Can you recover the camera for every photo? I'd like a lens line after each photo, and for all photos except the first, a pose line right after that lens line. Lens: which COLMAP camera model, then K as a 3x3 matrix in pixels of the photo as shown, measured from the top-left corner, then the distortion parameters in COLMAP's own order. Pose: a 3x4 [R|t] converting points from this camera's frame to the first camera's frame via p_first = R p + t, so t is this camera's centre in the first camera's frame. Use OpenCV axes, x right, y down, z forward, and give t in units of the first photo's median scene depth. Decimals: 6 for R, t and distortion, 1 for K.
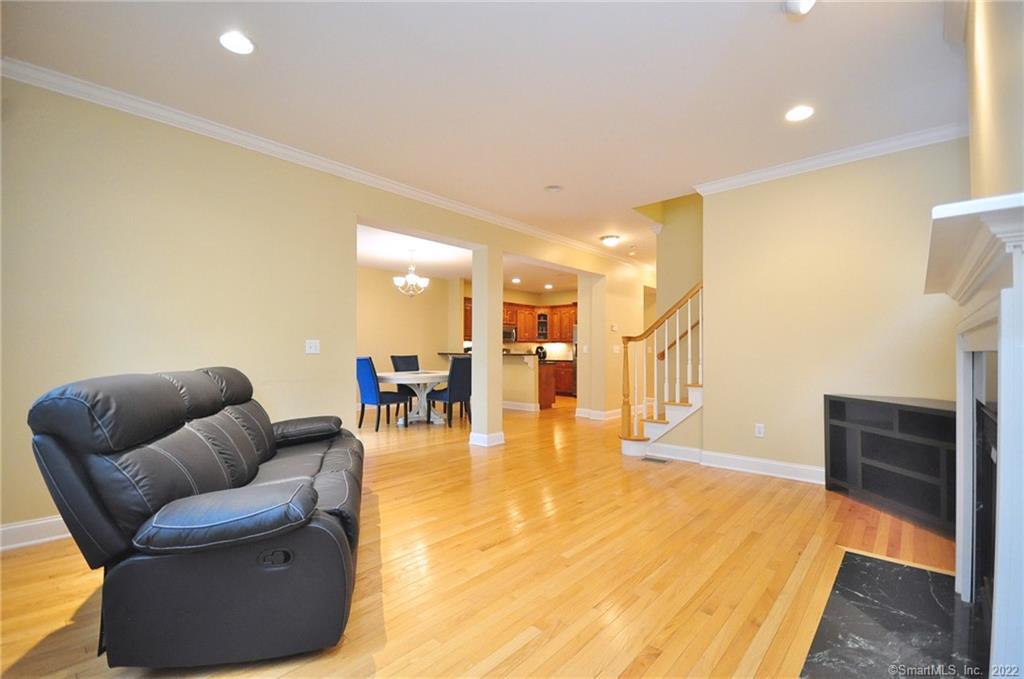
lens RADIAL K [[451.5, 0, 511.1], [0, 451.5, 344.4], [0, 0, 1]] dist [-0.003617, -0.004819]
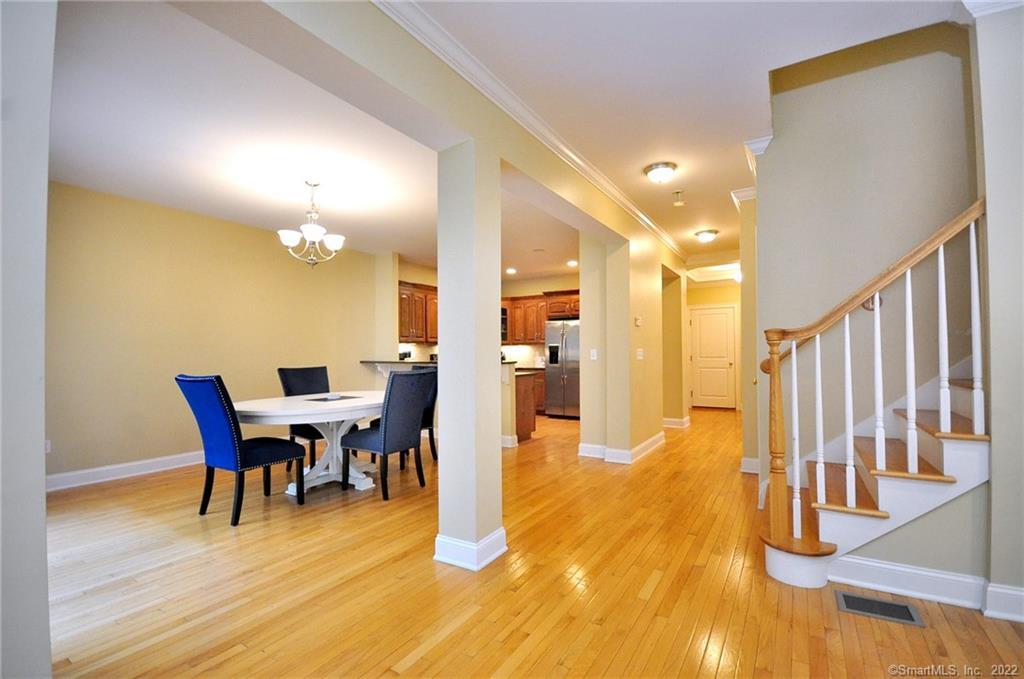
lens RADIAL K [[451.5, 0, 510.8], [0, 451.5, 345.8], [0, 0, 1]] dist [-0.003617, -0.004819]
pose [[0.986412, -0.006255, 0.164171, -0.069671], [0.006917, 0.999970, -0.003462, -0.000101], [-0.164144, 0.004551, 0.986426, 0.405833]]
